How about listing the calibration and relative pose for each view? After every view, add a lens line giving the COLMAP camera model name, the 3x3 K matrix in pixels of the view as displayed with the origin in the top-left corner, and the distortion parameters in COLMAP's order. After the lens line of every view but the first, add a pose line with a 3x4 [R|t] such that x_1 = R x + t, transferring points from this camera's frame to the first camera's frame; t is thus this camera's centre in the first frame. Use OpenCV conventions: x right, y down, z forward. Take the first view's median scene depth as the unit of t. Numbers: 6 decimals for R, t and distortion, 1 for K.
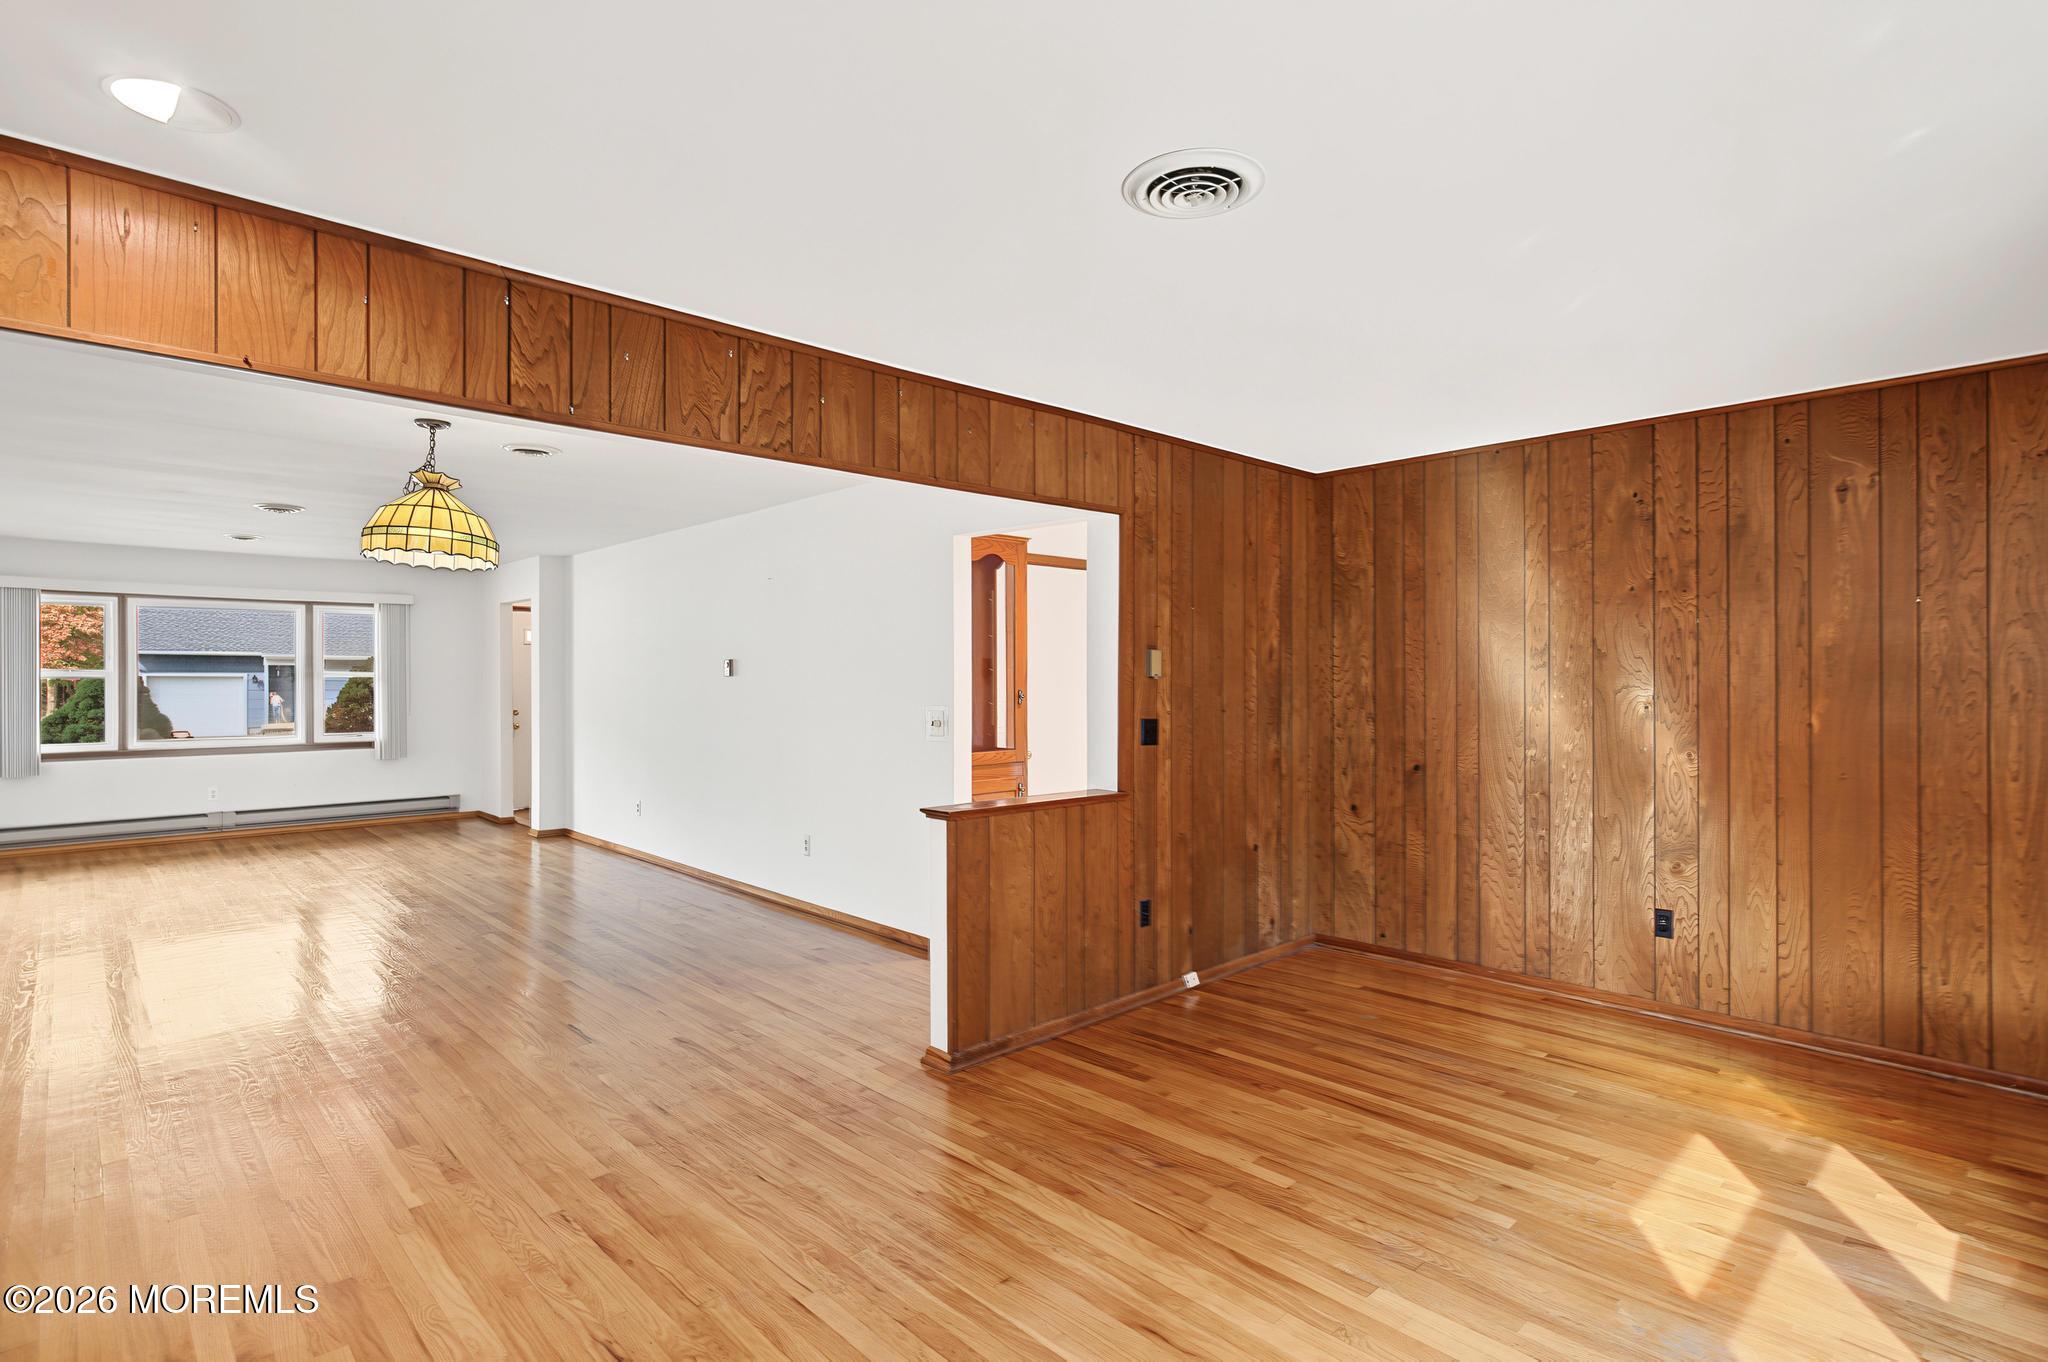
lens RADIAL K [[997.0, 0, 1009.5], [0, 997.0, 681.3], [0, 0, 1]] dist [-0.002795, 0.001535]
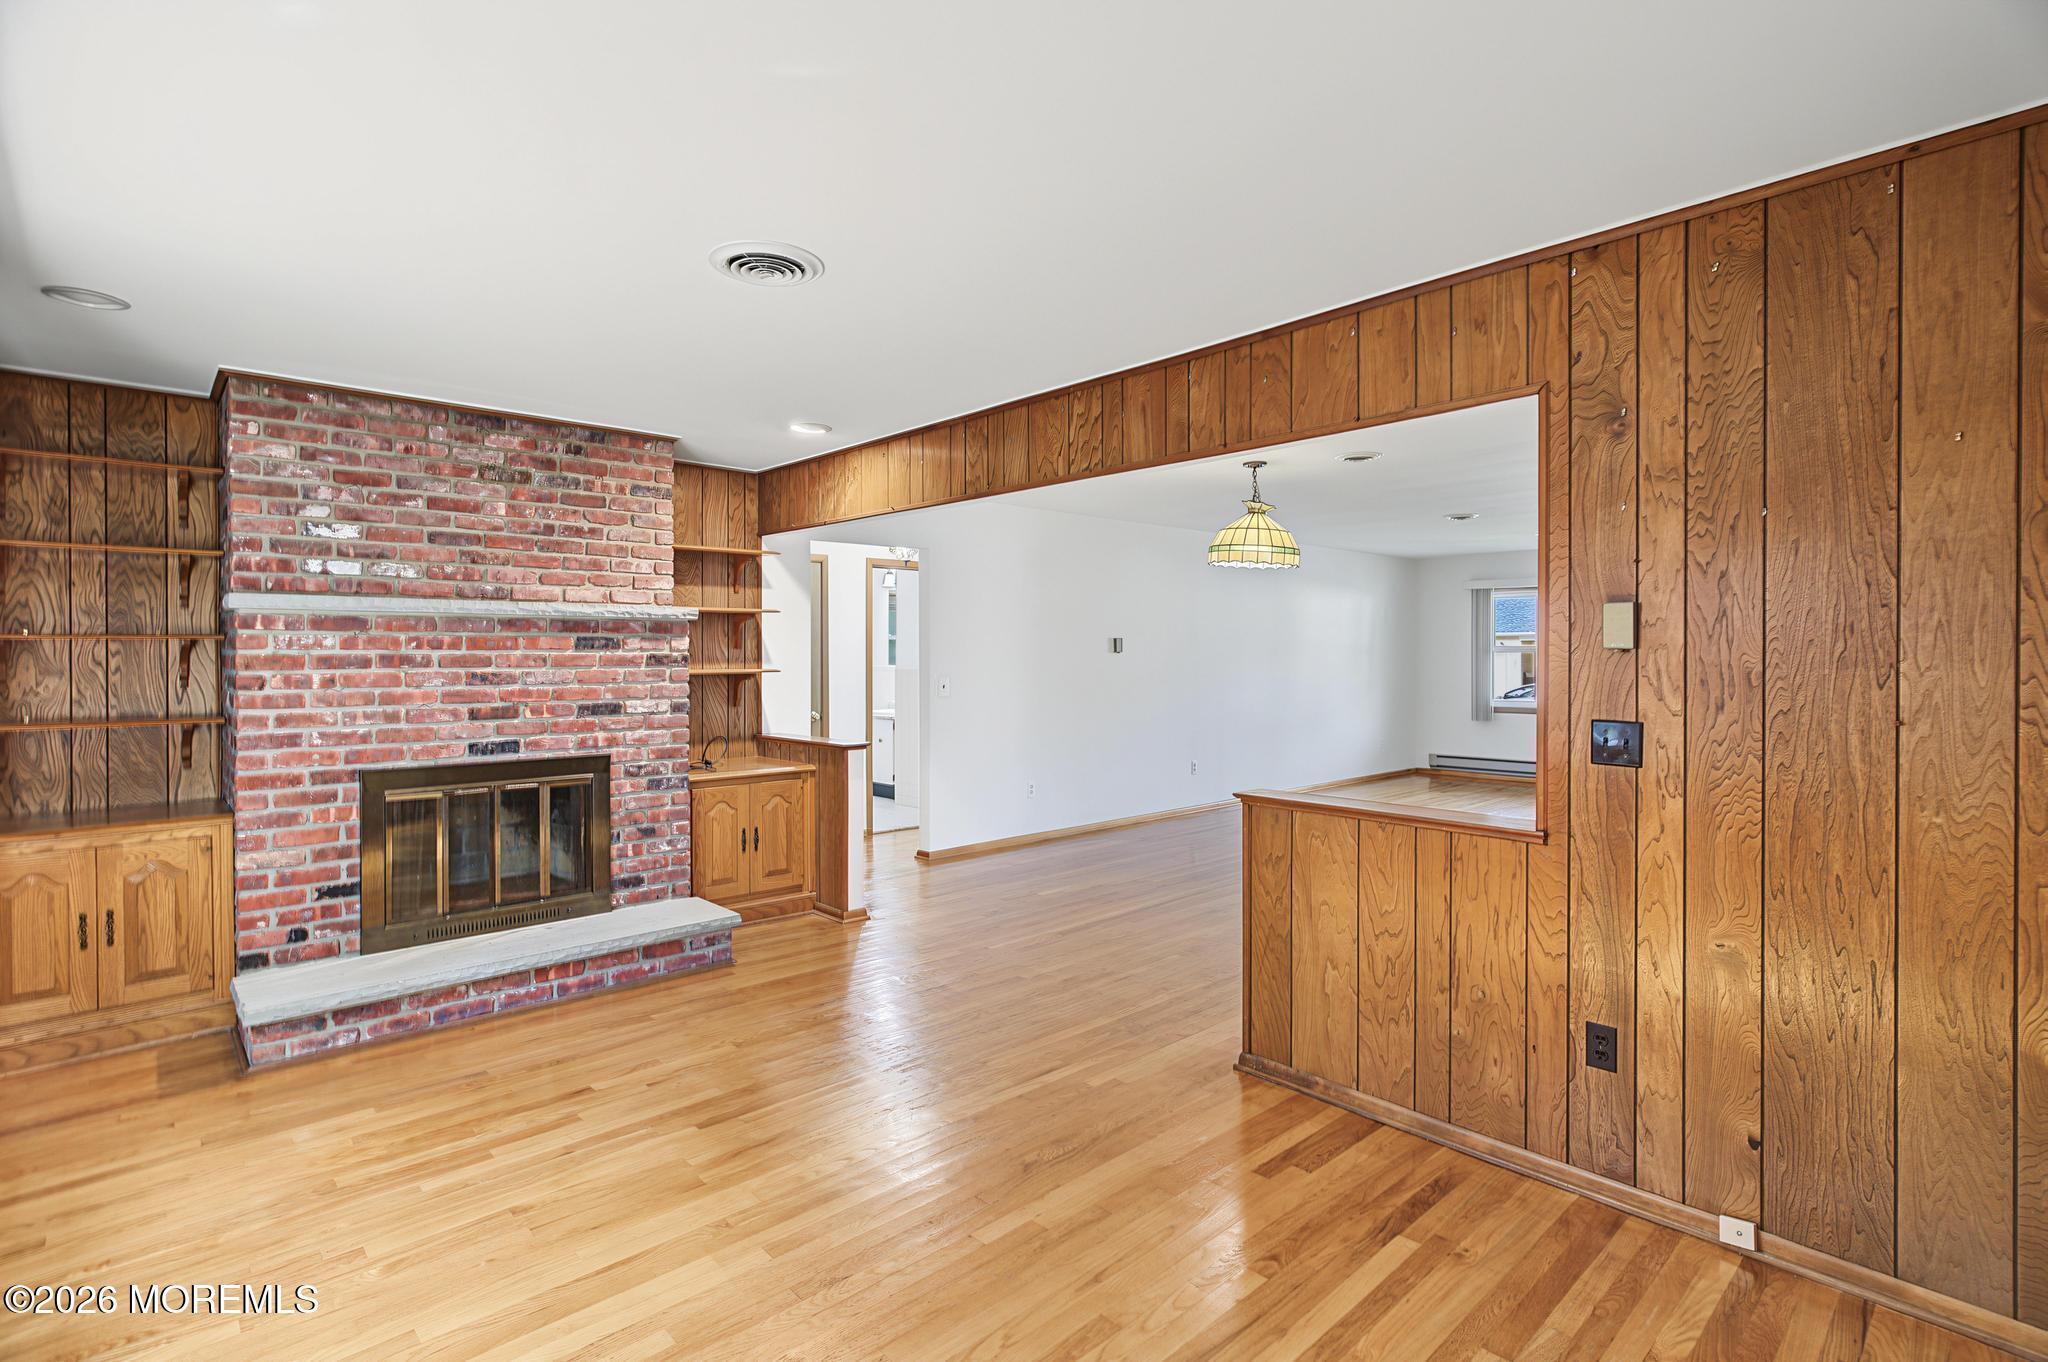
lens RADIAL K [[997.0, 0, 1010.8], [0, 997.0, 654.2], [0, 0, 1]] dist [-0.002795, 0.001535]
pose [[-0.011555, 0.002649, -0.999930, 0.794150], [-0.003200, 0.999991, 0.002686, -0.002433], [0.999928, 0.003231, -0.011546, 0.709527]]
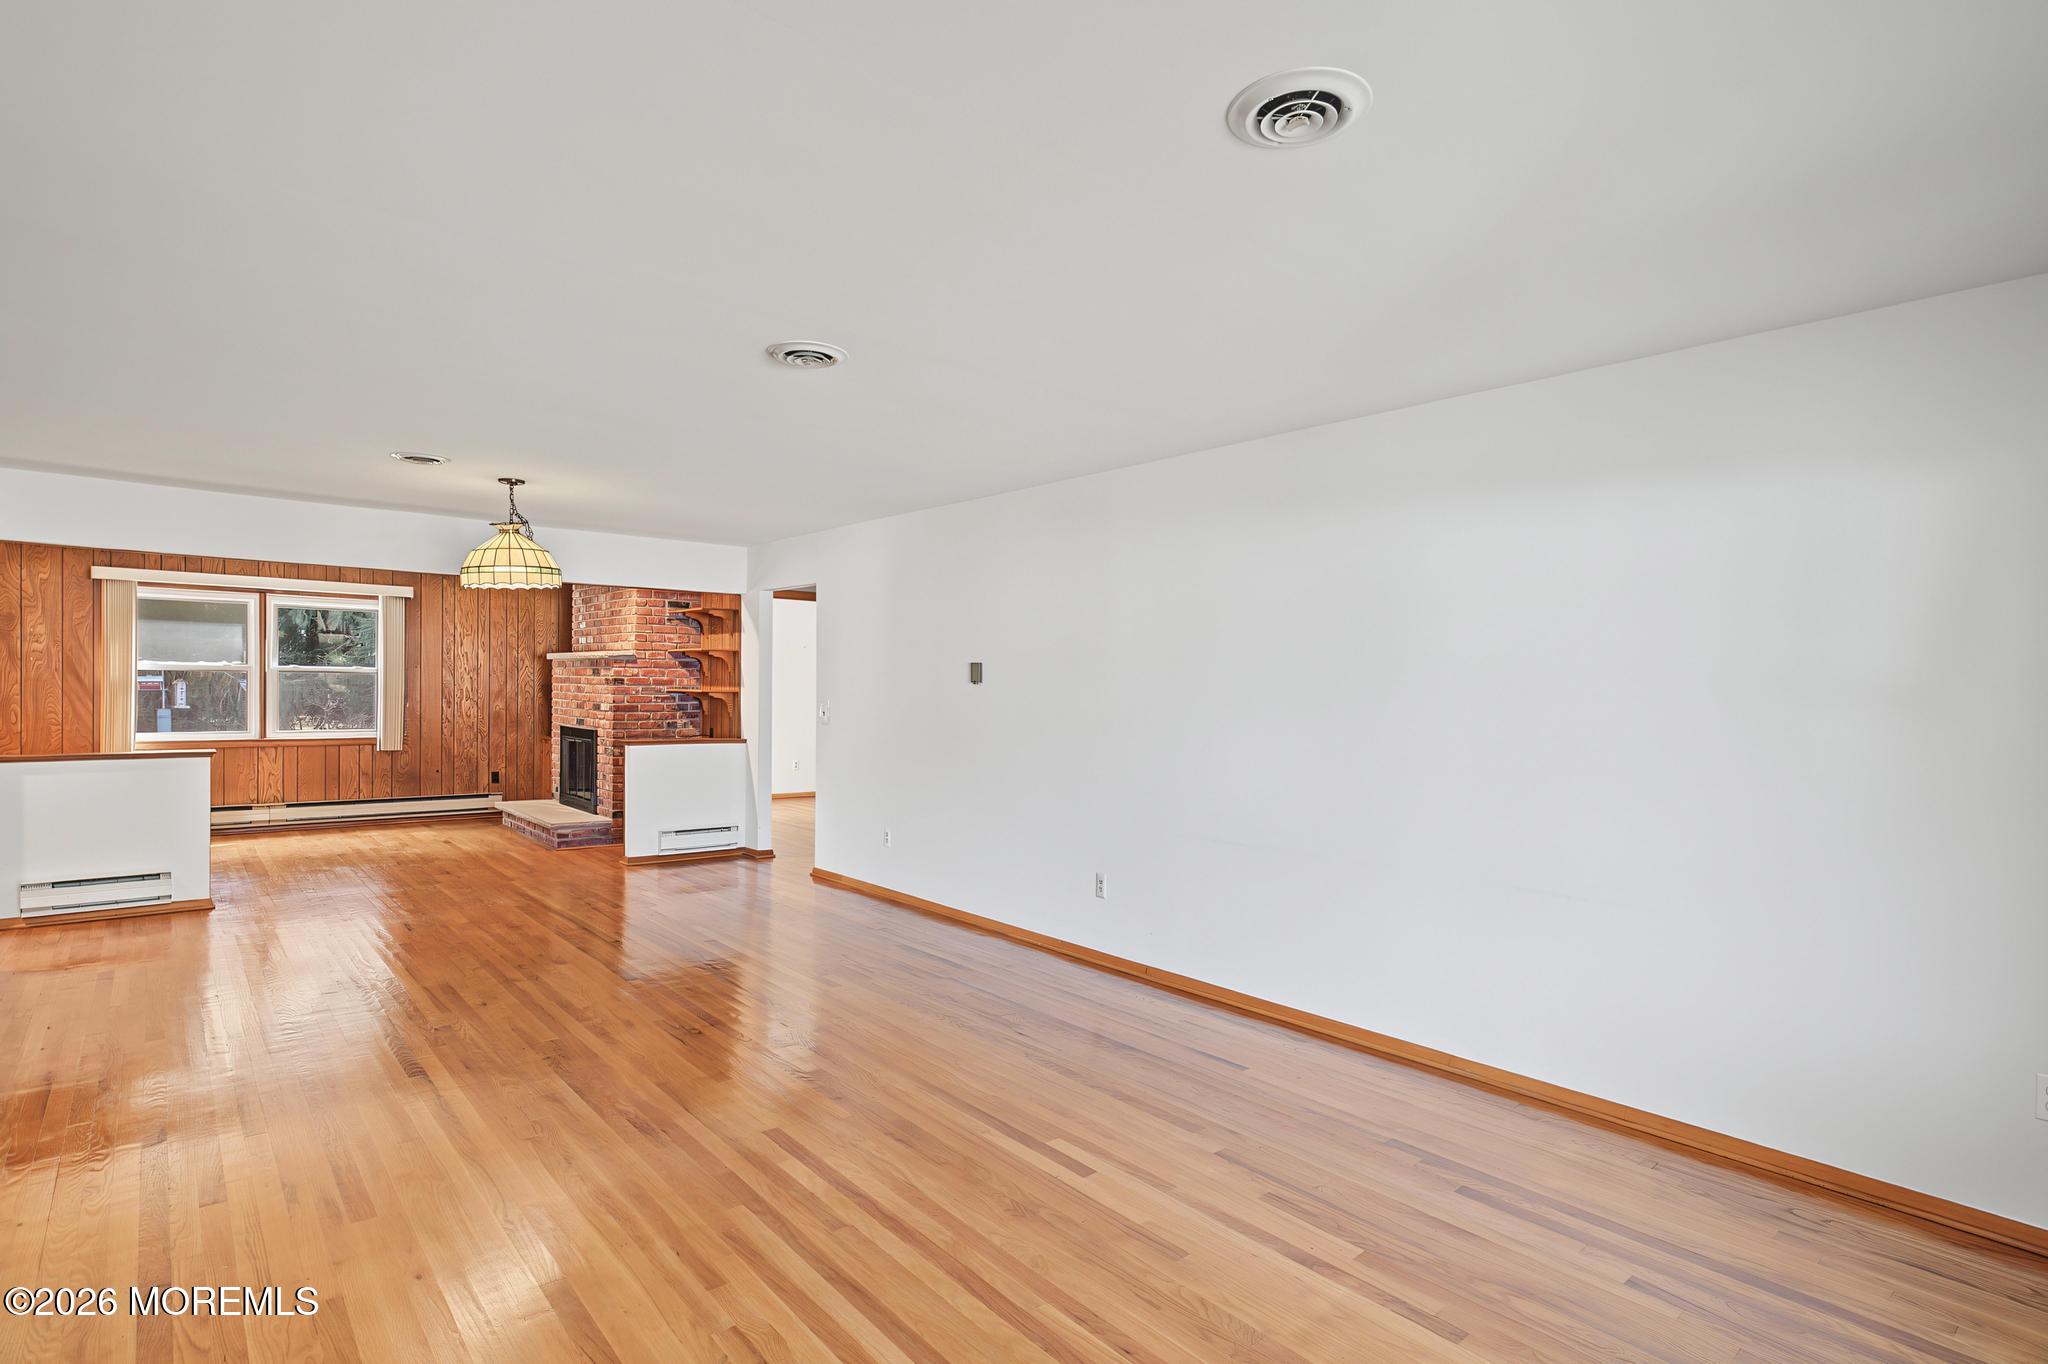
lens RADIAL K [[997.0, 0, 1018.3], [0, 997.0, 706.1], [0, 0, 1]] dist [-0.002795, 0.001535]
pose [[-0.998715, -0.015311, 0.048305, -1.345724], [-0.014176, 0.999618, 0.023738, 0.000364], [-0.048650, 0.023022, -0.998551, 2.330744]]
